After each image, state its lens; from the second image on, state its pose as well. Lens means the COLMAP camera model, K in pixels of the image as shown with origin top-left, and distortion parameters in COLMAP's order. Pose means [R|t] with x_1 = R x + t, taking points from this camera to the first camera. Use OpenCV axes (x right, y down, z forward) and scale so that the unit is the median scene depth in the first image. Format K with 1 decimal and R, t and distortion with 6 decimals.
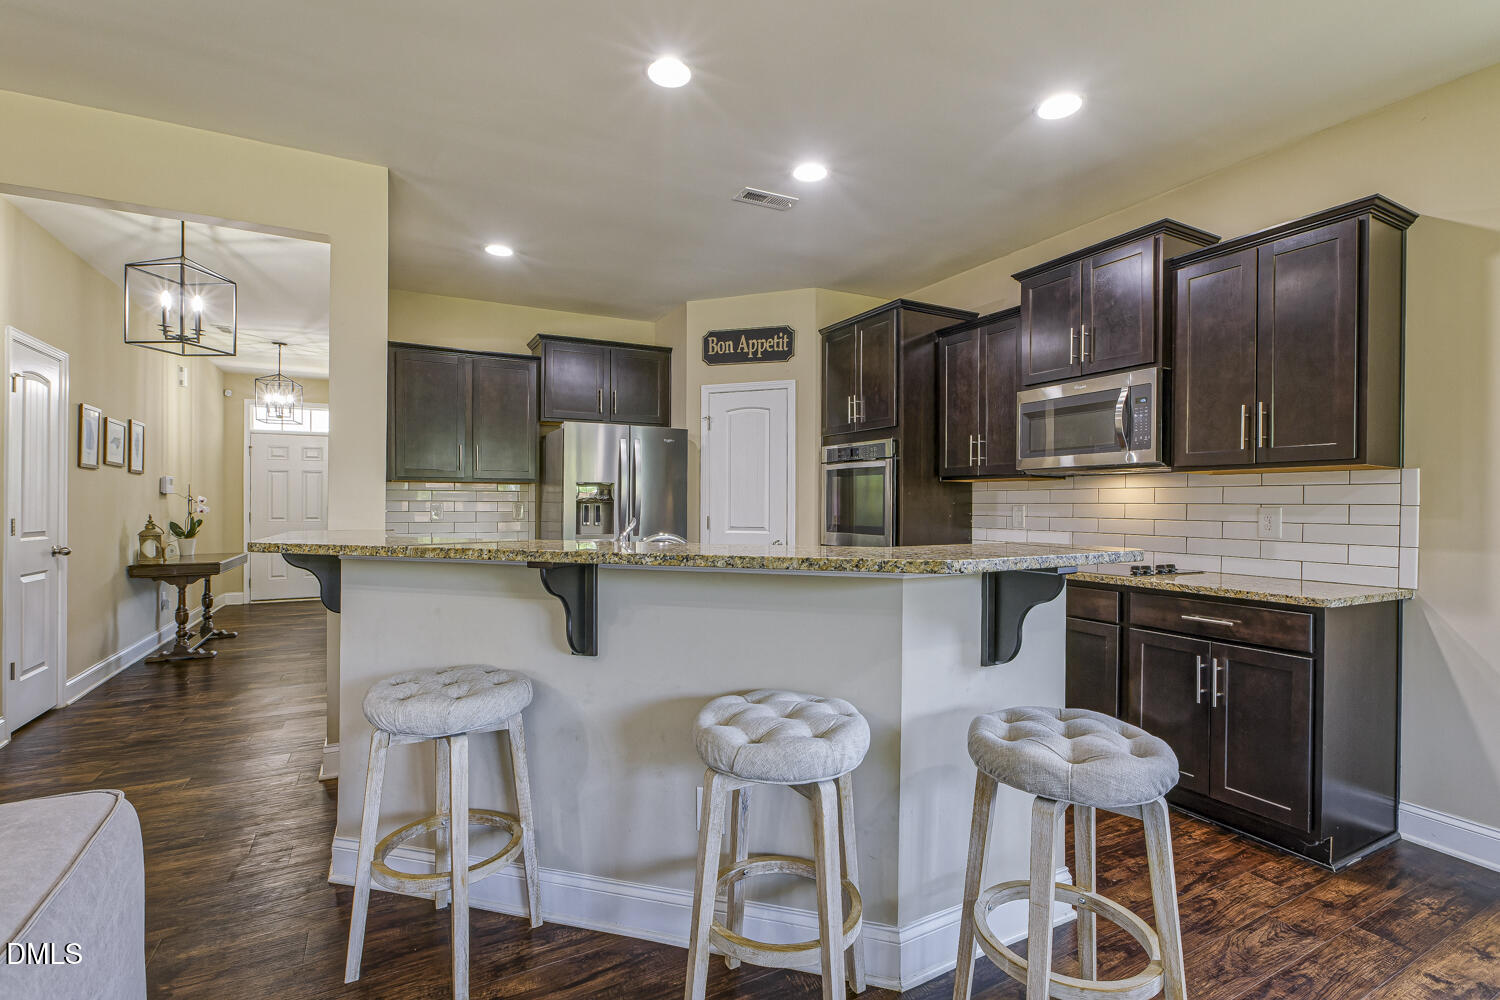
lens RADIAL K [[690.0, 0, 740.5], [0, 690.0, 505.4], [0, 0, 1]] dist [-0.008650, 0.000473]
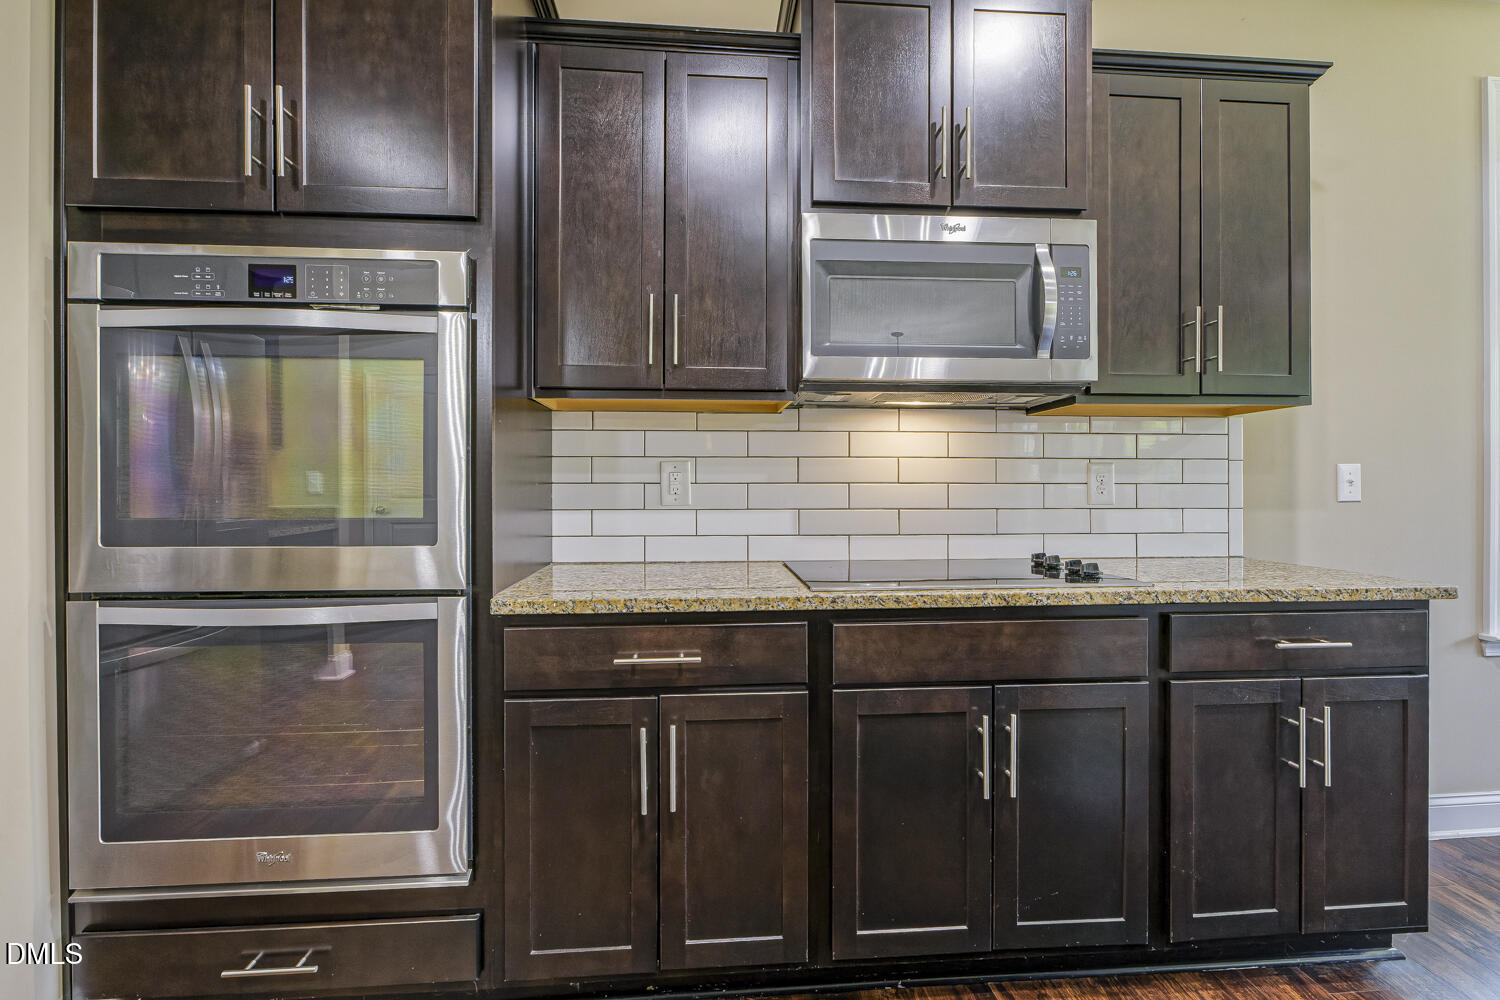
lens RADIAL K [[690.0, 0, 742.4], [0, 690.0, 480.0], [0, 0, 1]] dist [-0.008650, 0.000473]
pose [[0.387230, -0.002267, 0.921980, -0.033699], [0.003861, 0.999992, 0.000838, 0.012774], [-0.921975, 0.003235, 0.387235, 0.710001]]
